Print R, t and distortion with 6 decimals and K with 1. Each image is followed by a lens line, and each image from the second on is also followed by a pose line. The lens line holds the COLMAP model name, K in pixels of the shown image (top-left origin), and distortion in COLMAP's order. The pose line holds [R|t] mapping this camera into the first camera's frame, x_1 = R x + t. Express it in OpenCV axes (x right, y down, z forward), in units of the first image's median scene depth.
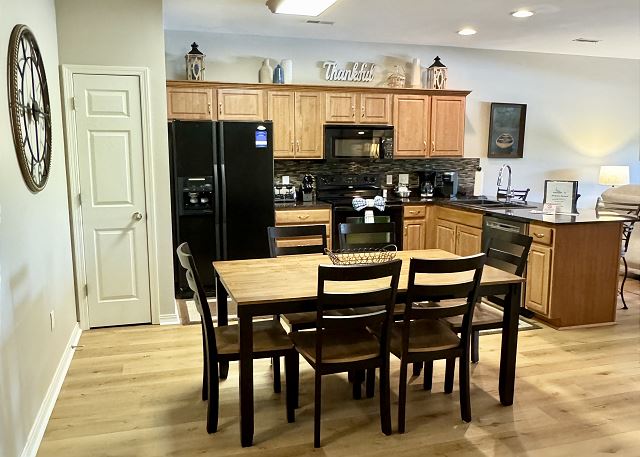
lens RADIAL K [[540.0, 0, 311.5], [0, 540.0, 239.3], [0, 0, 1]] dist [0.008102, -0.005289]
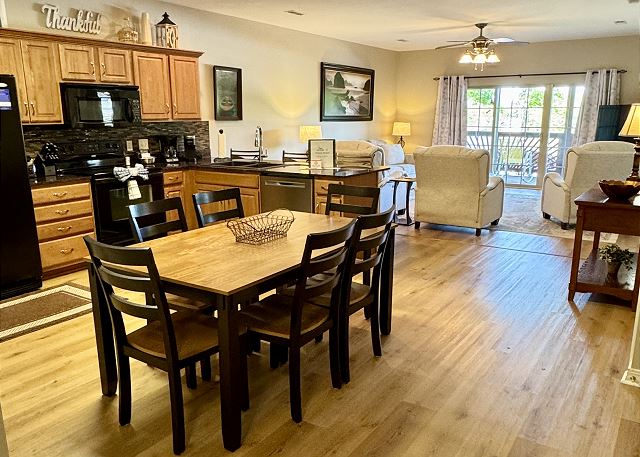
lens RADIAL K [[540.0, 0, 310.3], [0, 540.0, 237.6], [0, 0, 1]] dist [0.008102, -0.005289]
pose [[0.775850, -0.146415, 0.613694, -0.217938], [0.108183, 0.989166, 0.099228, -0.015309], [-0.621574, -0.010595, 0.783284, 0.096814]]
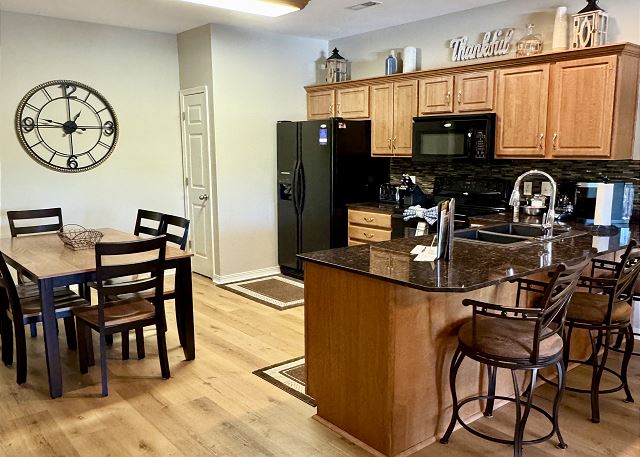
lens RADIAL K [[540.0, 0, 322.6], [0, 540.0, 233.4], [0, 0, 1]] dist [0.008102, -0.005289]
pose [[0.408845, 0.144761, -0.901049, 0.729025], [-0.143476, 0.985257, 0.093188, -0.085783], [0.901255, 0.091179, 0.423587, 0.498995]]
